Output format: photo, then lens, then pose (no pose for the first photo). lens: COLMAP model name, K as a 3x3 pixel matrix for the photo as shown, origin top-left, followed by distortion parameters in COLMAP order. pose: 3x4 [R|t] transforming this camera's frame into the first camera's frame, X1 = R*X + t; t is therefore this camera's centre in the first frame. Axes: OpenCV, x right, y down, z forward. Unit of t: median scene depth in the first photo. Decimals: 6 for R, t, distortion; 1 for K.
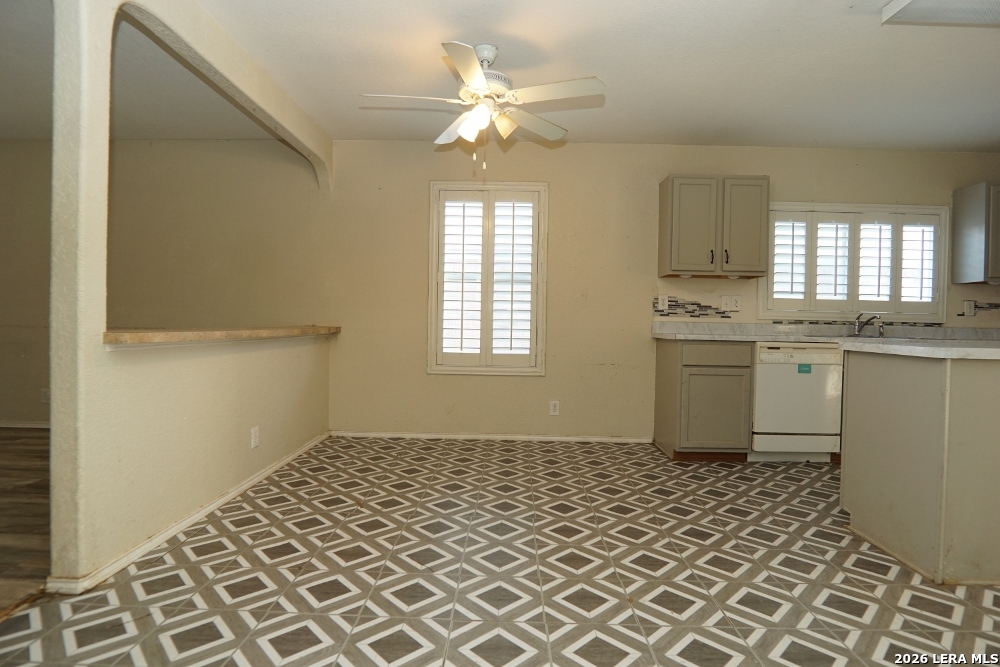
lens RADIAL K [[531.9, 0, 501.9], [0, 531.9, 328.2], [0, 0, 1]] dist [-0.036672, 0.010209]
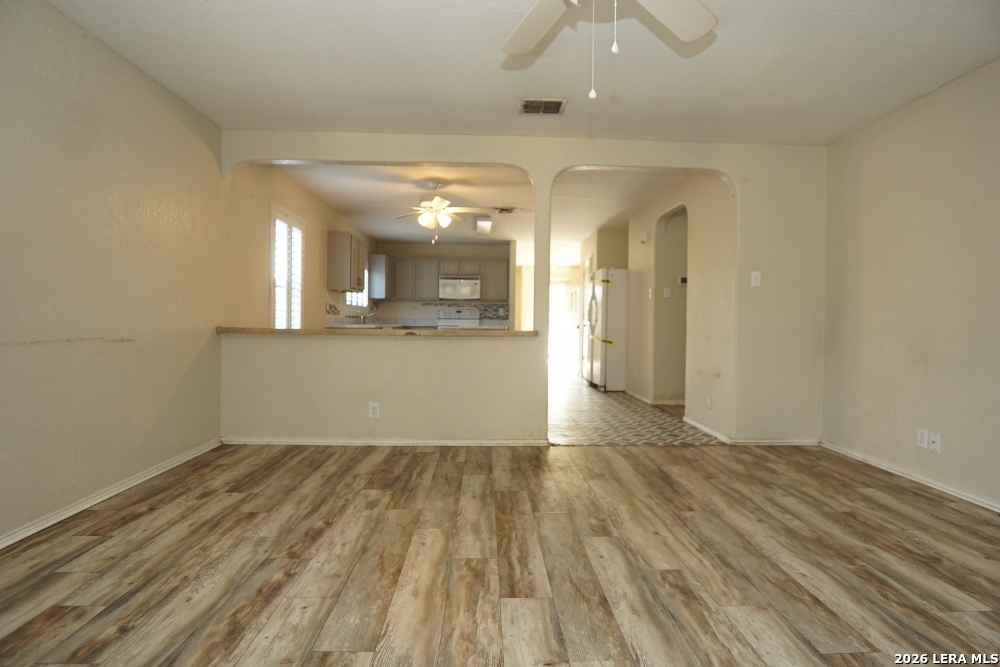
lens RADIAL K [[531.9, 0, 502.5], [0, 531.9, 333.6], [0, 0, 1]] dist [-0.036672, 0.010209]
pose [[-0.053531, -0.045305, 0.997538, -1.347729], [-0.003047, 0.998973, 0.045206, -0.039214], [-0.998562, -0.000620, -0.053614, 0.567924]]
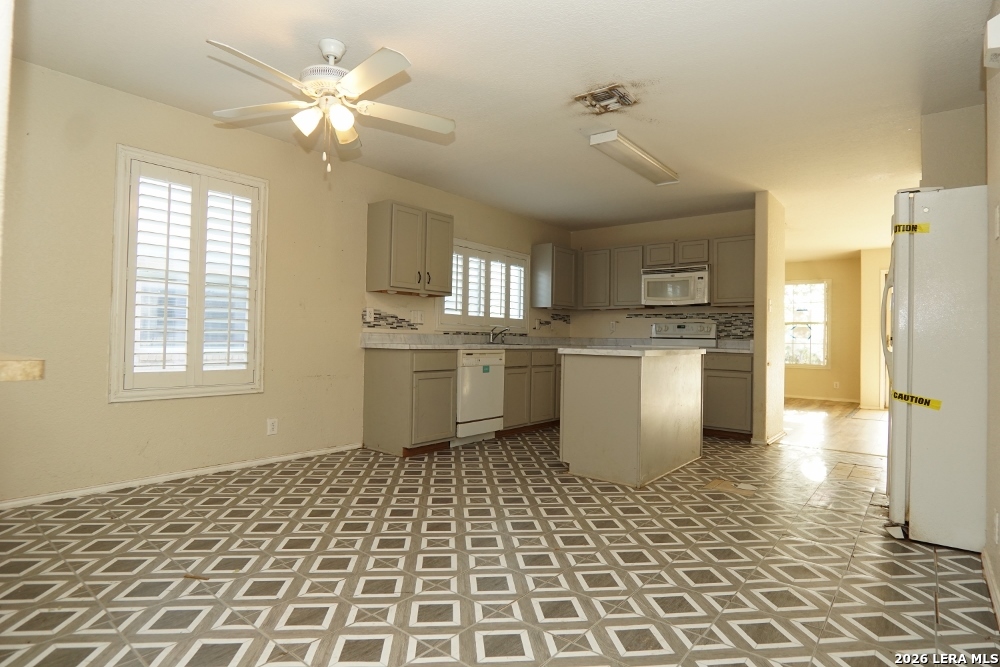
lens RADIAL K [[531.9, 0, 498.1], [0, 531.9, 336.3], [0, 0, 1]] dist [-0.036672, 0.010209]
pose [[0.621865, -0.005523, 0.783105, -0.386038], [0.000620, 0.999978, 0.006561, -0.011905], [-0.783124, -0.003594, 0.621855, 0.127107]]
